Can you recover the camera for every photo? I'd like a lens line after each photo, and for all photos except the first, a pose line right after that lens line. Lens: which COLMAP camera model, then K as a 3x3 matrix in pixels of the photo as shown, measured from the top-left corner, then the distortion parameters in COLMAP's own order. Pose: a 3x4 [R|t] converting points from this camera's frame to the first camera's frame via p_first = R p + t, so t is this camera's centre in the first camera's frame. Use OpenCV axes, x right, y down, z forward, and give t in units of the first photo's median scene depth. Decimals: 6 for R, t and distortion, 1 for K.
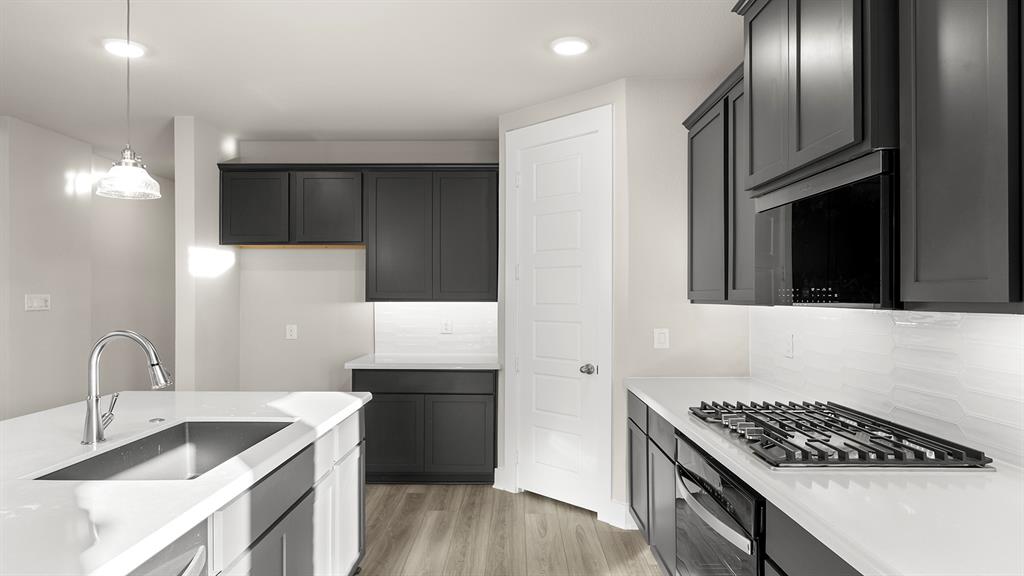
lens RADIAL K [[652.8, 0, 512.0], [0, 652.8, 288.0], [0, 0, 1]] dist [-0.000109, -0.000501]
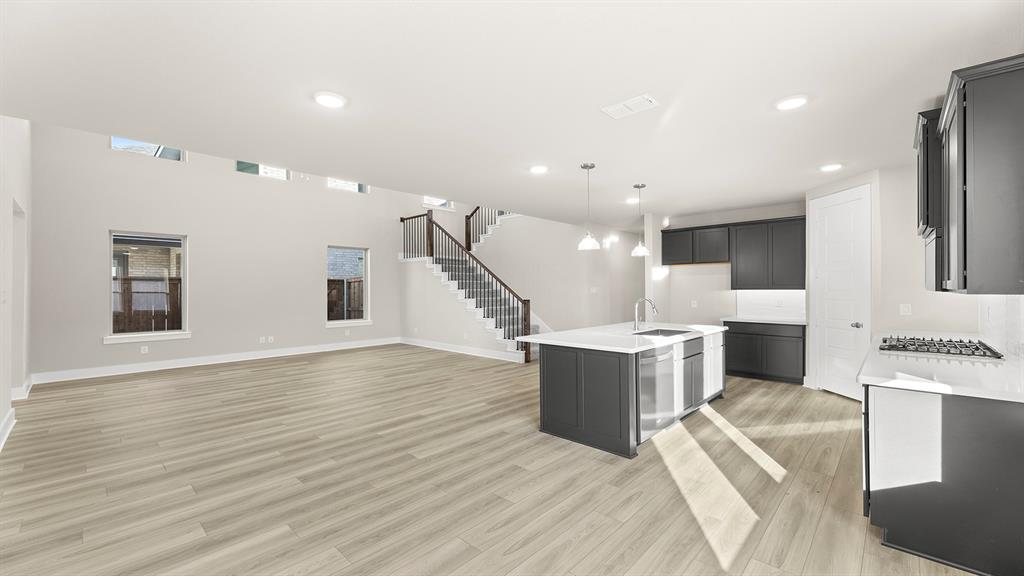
lens RADIAL K [[408.9, 0, 512.0], [0, 408.9, 288.0], [0, 0, 1]] dist [-0.014974, 0.000065]
pose [[0.738136, -0.002490, -0.674647, 0.146976], [0.012522, 0.999871, 0.010010, -0.006239], [0.674536, -0.015836, 0.738072, -0.459771]]
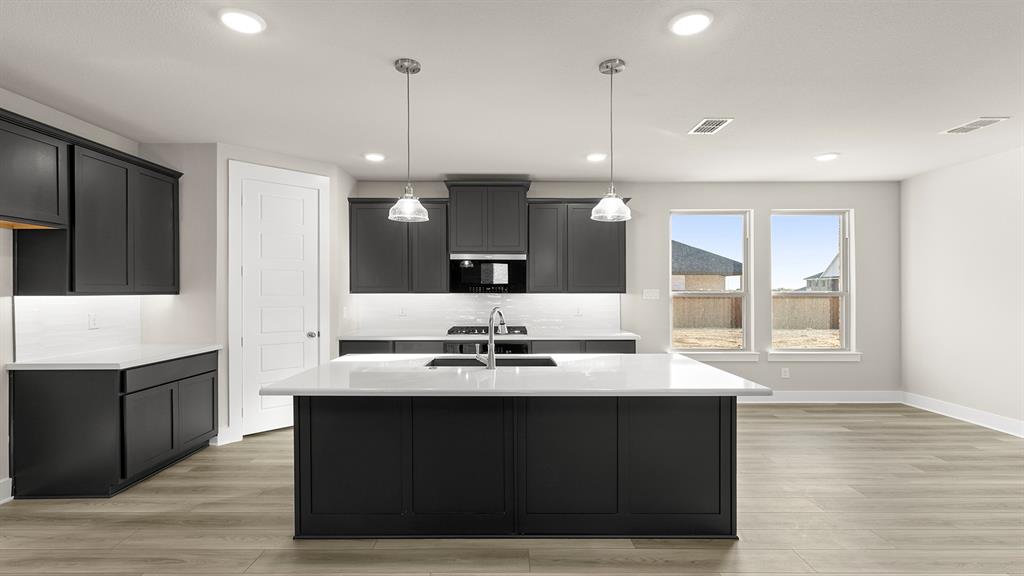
lens RADIAL K [[459.2, 0, 512.0], [0, 459.2, 288.0], [0, 0, 1]] dist [-0.001305, -0.000379]
pose [[-0.022037, 0.005687, 0.999741, -0.914671], [-0.008759, 0.999944, -0.005882, 0.010470], [-0.999719, -0.008886, -0.021986, 0.475742]]
